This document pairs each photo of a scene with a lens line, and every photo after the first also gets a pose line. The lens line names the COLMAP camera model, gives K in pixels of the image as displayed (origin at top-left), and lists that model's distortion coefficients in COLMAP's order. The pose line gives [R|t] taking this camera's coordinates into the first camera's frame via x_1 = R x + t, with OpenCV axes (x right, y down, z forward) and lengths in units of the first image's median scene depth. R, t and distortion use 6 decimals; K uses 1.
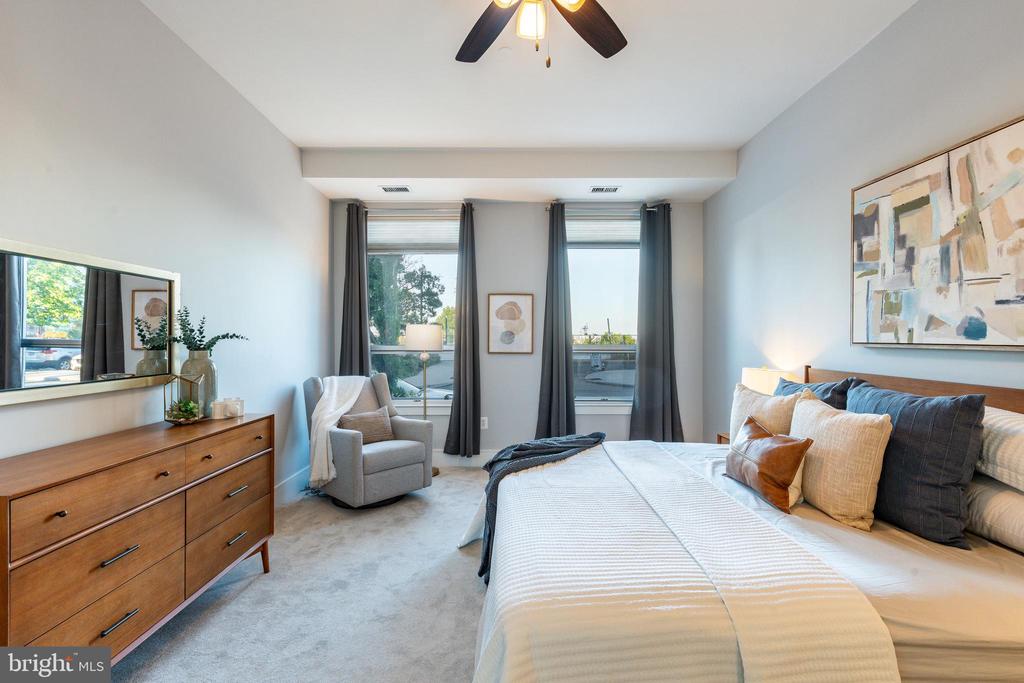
lens RADIAL K [[467.1, 0, 511.3], [0, 467.1, 339.4], [0, 0, 1]] dist [0.001229, 0.000157]
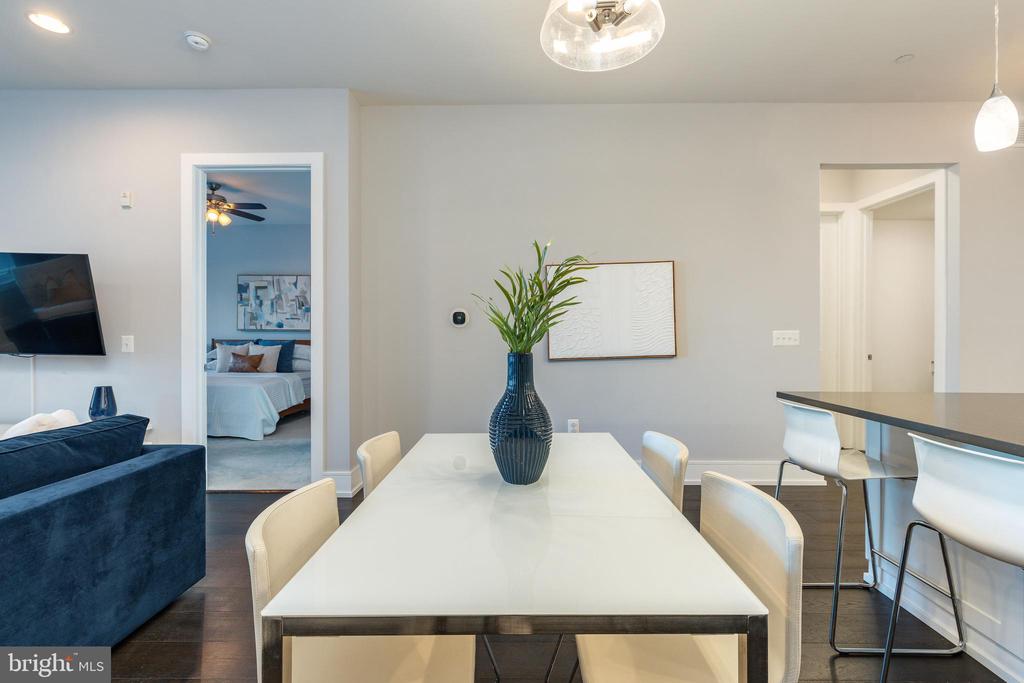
lens RADIAL K [[467.1, 0, 511.3], [0, 467.1, 339.4], [0, 0, 1]] dist [0.001229, 0.000157]
pose [[0.034996, -0.003409, 0.999382, -2.400006], [-0.003921, 0.999986, 0.003548, 0.062307], [-0.999380, -0.004043, 0.034982, -0.885415]]
